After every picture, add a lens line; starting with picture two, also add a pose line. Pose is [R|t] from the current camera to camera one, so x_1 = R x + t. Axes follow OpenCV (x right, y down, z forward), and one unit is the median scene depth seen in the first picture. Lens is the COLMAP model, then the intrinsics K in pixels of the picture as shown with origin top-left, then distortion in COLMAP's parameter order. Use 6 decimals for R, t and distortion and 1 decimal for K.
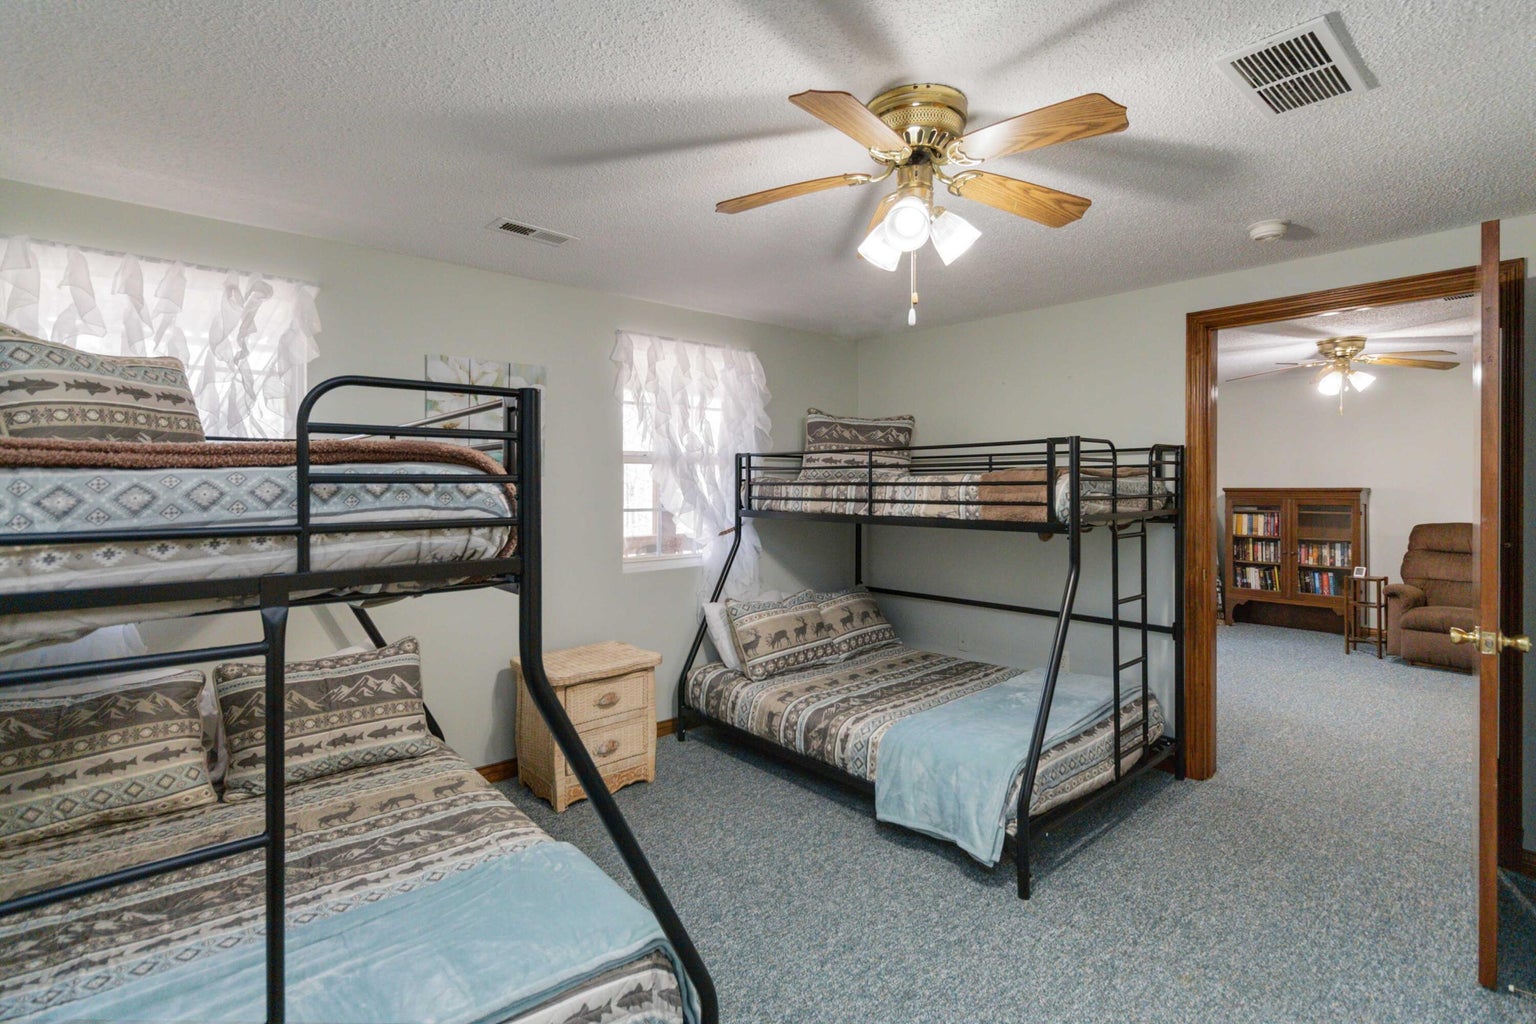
lens RADIAL K [[710.0, 0, 769.9], [0, 710.0, 491.6], [0, 0, 1]] dist [-0.001210, 0.002291]
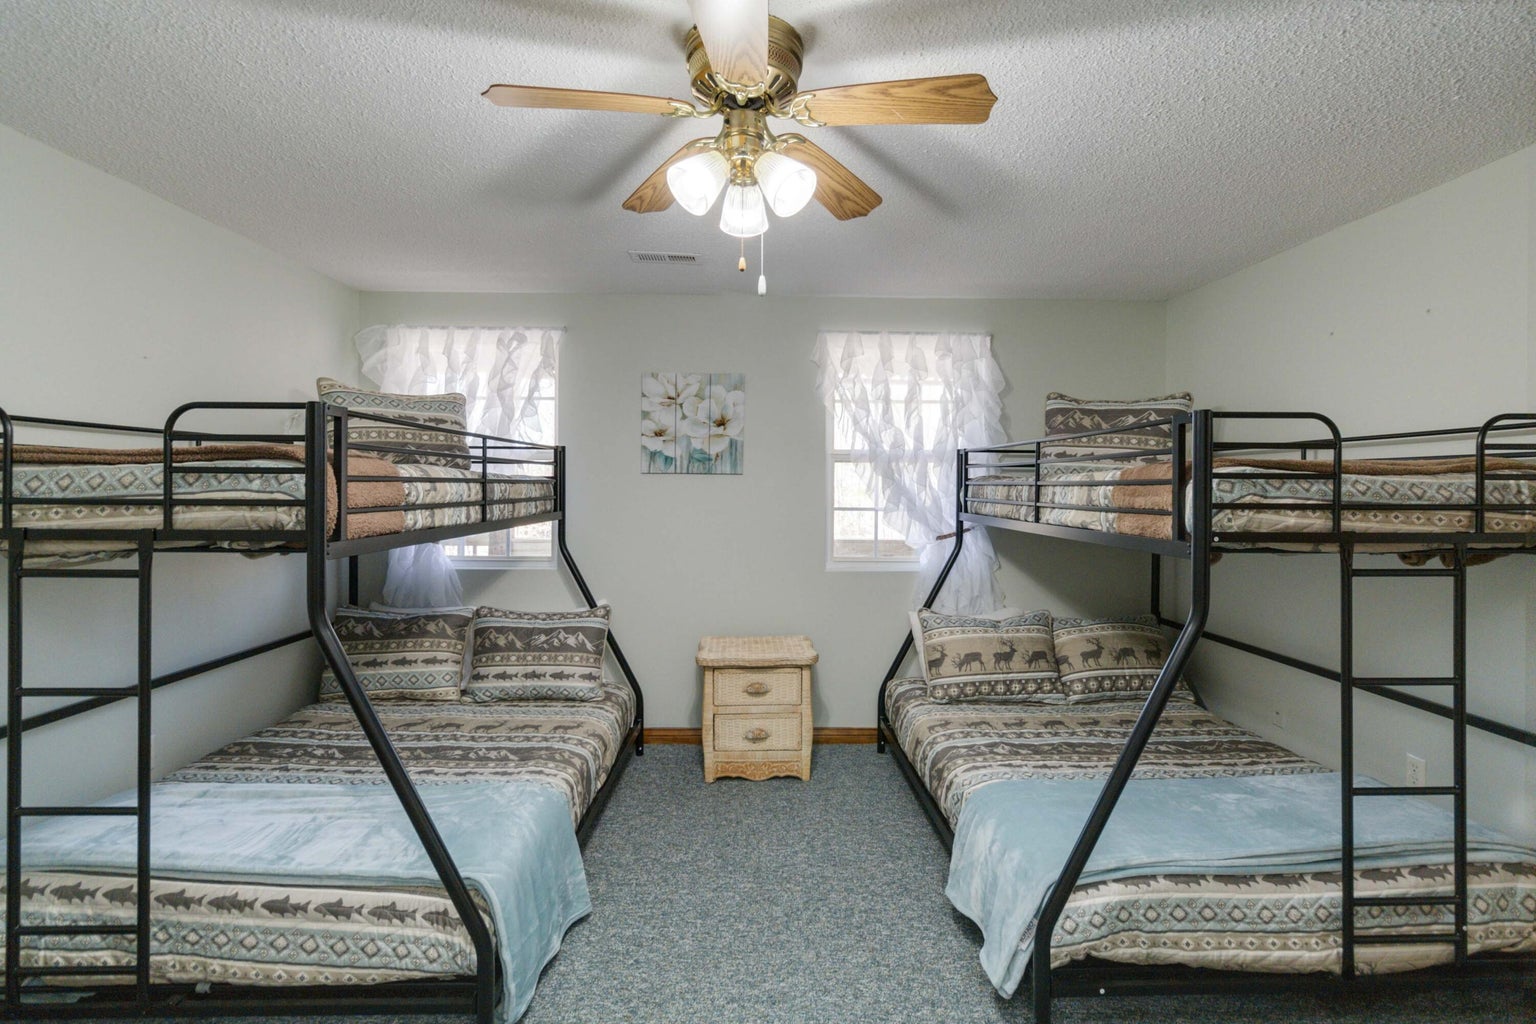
lens RADIAL K [[710.0, 0, 759.8], [0, 710.0, 487.3], [0, 0, 1]] dist [-0.001210, 0.002291]
pose [[0.775927, 0.009029, -0.630758, 0.485812], [-0.015277, 0.999873, -0.004480, 0.002723], [0.630638, 0.013113, 0.775967, 0.216732]]
